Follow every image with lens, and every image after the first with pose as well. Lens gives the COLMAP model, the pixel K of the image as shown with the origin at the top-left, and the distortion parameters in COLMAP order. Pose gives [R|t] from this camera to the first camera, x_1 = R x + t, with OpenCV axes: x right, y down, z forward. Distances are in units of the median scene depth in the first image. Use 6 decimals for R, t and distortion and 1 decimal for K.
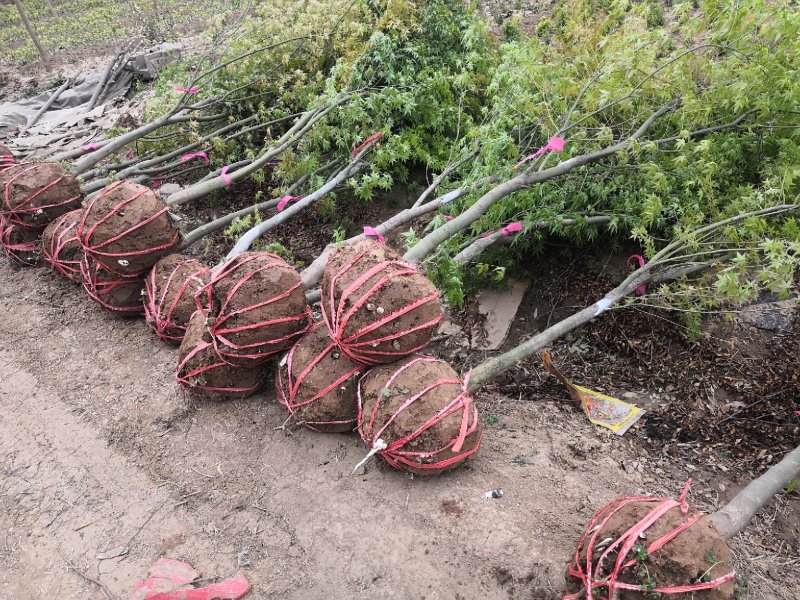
lens RADIAL K [[664.4, 0, 400.0], [0, 664.4, 300.0], [0, 0, 1]] dist [-0.065430, 0.095404]
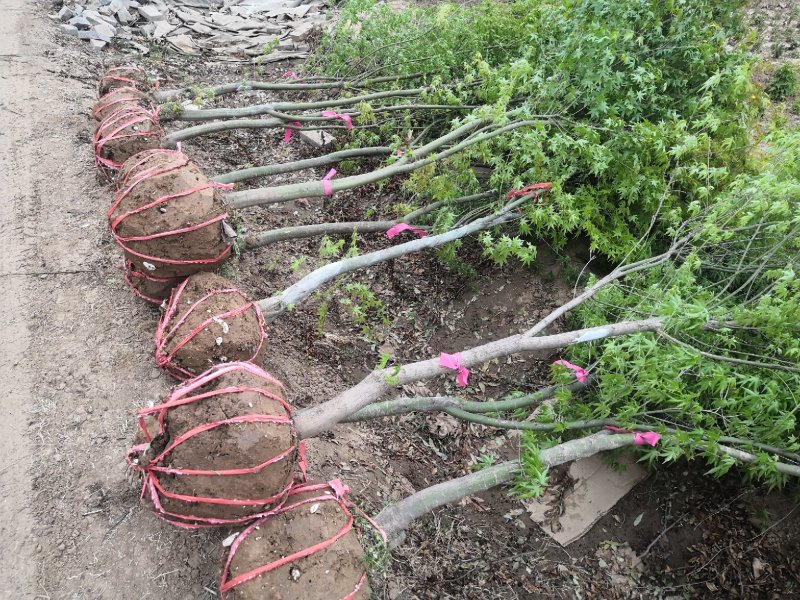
lens RADIAL K [[664.4, 0, 400.0], [0, 664.4, 300.0], [0, 0, 1]] dist [-0.065430, 0.095404]
pose [[0.901775, 0.390672, -0.184872, 0.007965], [-0.373642, 0.919664, 0.120874, -0.168289], [0.217242, -0.039925, 0.975301, 0.222927]]
